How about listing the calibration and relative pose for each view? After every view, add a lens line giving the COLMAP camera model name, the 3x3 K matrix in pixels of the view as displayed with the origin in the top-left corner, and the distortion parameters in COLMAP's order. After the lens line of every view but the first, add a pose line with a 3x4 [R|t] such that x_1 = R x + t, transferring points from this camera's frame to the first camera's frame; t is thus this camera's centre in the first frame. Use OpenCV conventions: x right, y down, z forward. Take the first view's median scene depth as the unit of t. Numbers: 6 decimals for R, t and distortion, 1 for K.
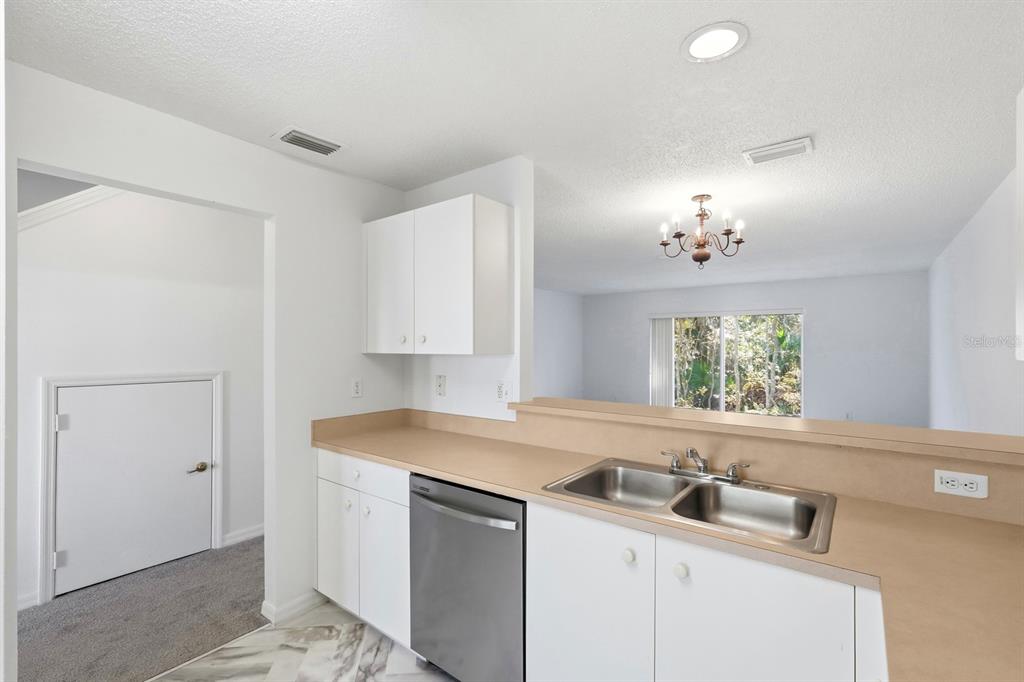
lens RADIAL K [[455.7, 0, 512.1], [0, 455.7, 349.8], [0, 0, 1]] dist [-0.001969, -0.000044]
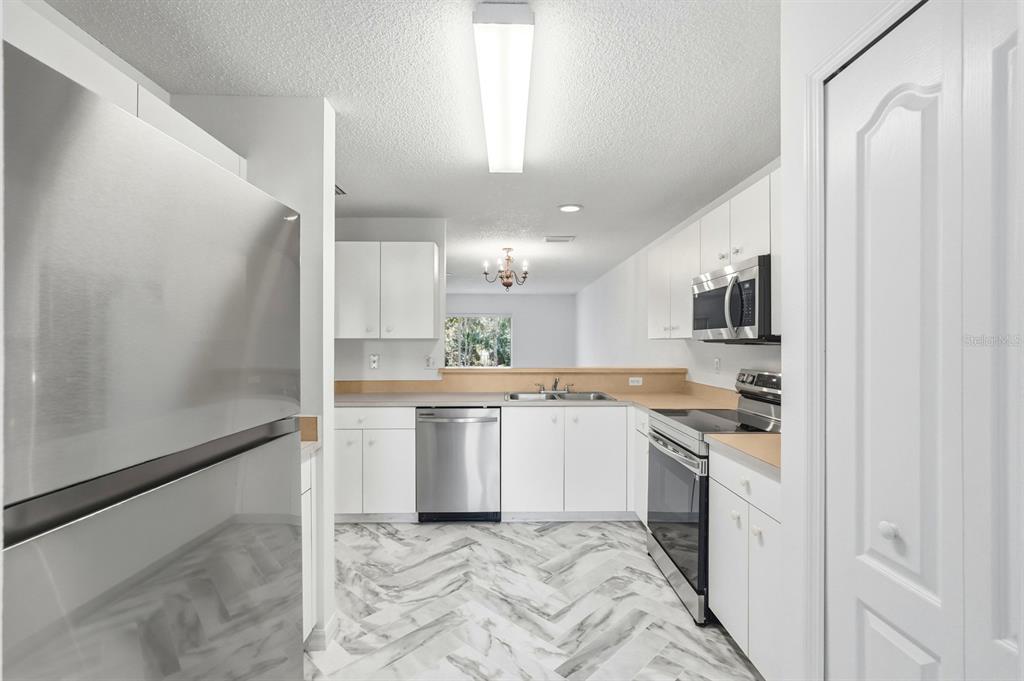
lens RADIAL K [[453.8, 0, 512.0], [0, 453.8, 340.5], [0, 0, 1]] dist [-0.000446, -0.000025]
pose [[0.784662, 0.002528, 0.619919, -0.683289], [0.007943, 0.999869, -0.014130, 0.035437], [-0.619873, 0.016011, 0.784539, -0.371711]]
